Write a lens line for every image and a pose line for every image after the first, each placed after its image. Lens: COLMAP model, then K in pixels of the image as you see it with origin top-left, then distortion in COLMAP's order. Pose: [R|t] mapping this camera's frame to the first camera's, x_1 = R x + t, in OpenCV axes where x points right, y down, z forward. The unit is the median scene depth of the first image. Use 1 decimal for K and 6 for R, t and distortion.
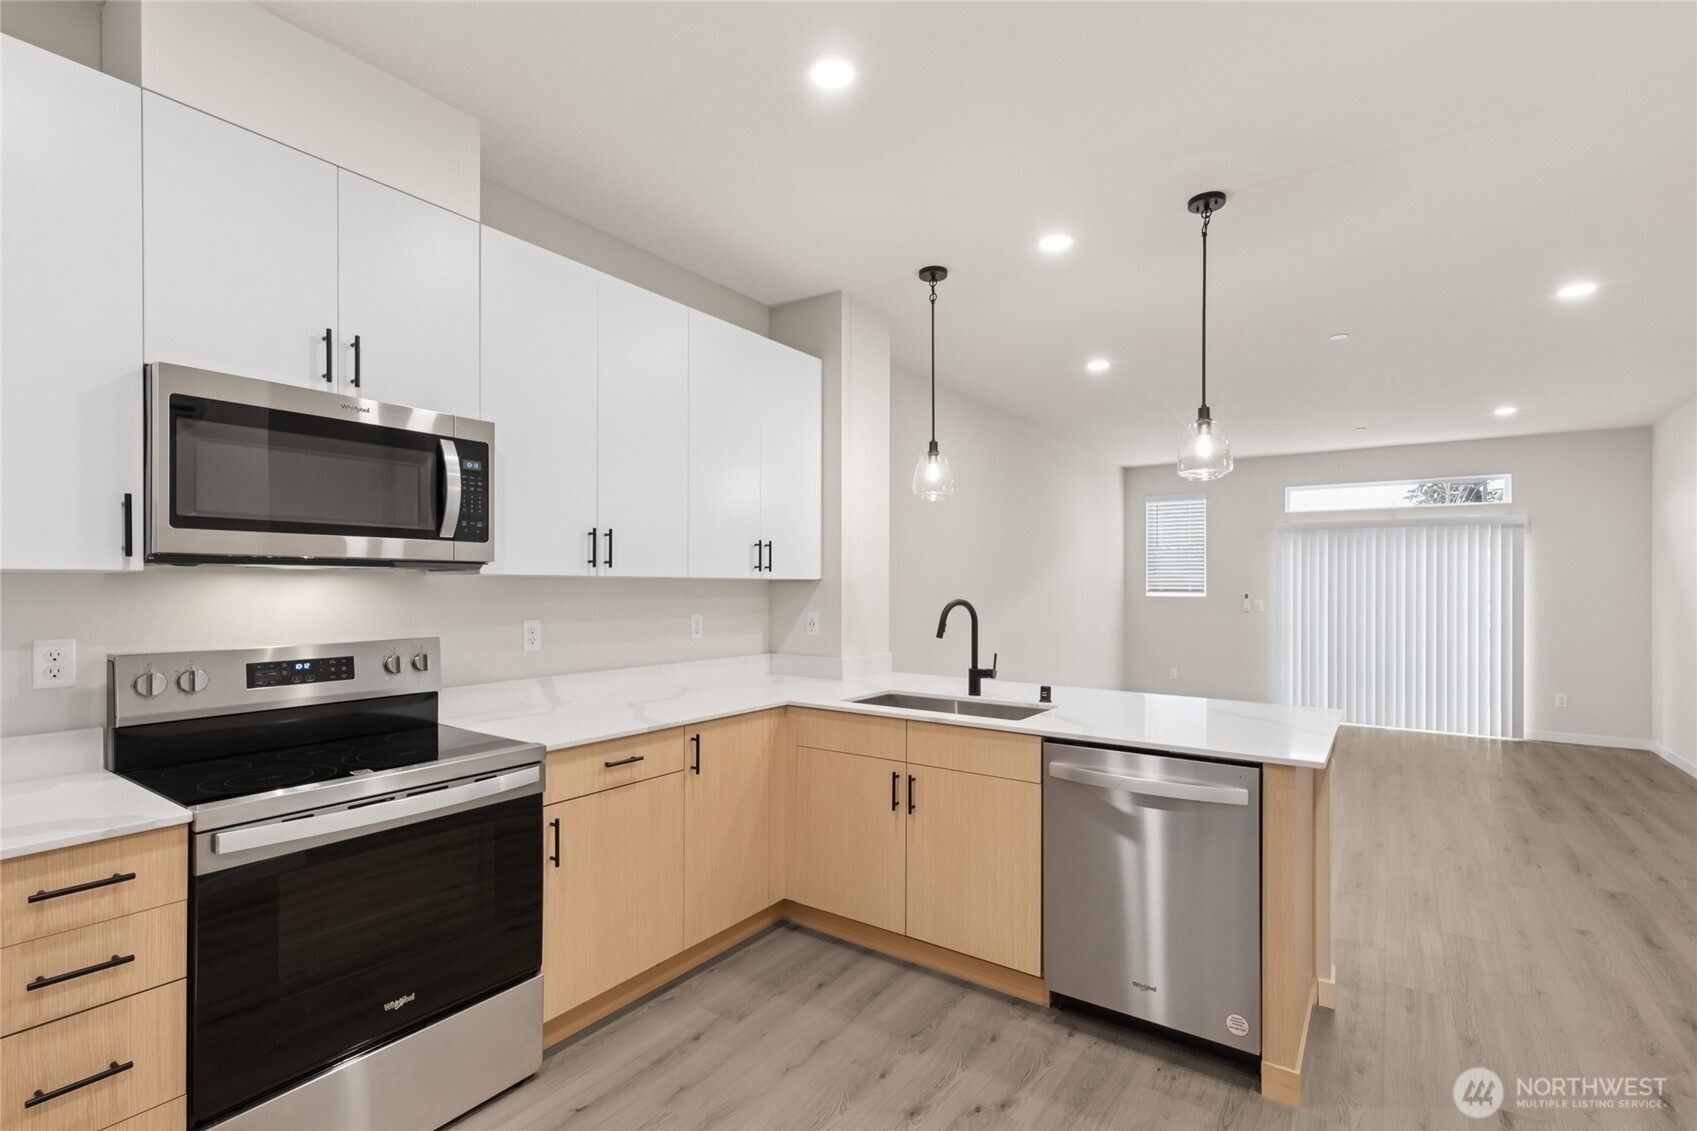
lens RADIAL K [[780.4, 0, 852.9], [0, 780.4, 582.1], [0, 0, 1]] dist [0.003941, 0.000028]
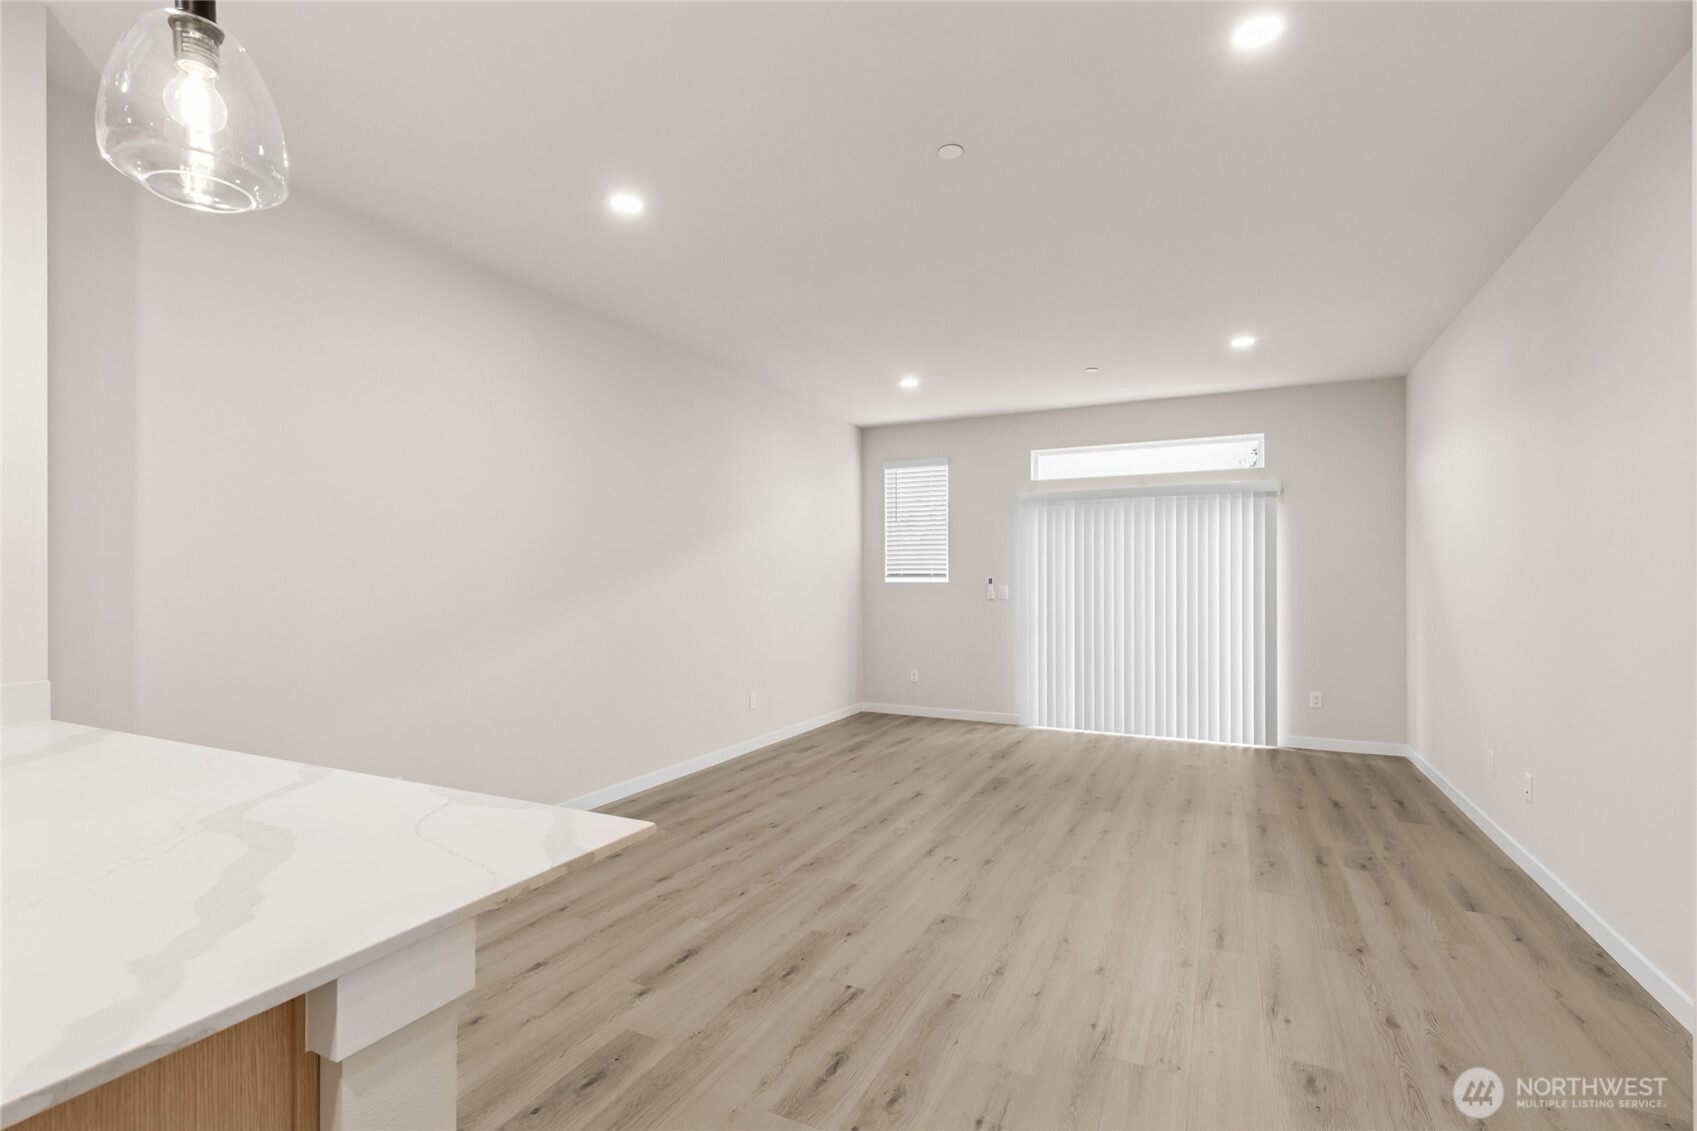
lens RADIAL K [[780.4, 0, 856.3], [0, 780.4, 577.8], [0, 0, 1]] dist [0.003941, 0.000028]
pose [[0.986425, -0.003063, 0.164181, 0.267814], [0.003163, 0.999995, -0.000354, 0.016978], [-0.164179, 0.000868, 0.986430, 0.239521]]
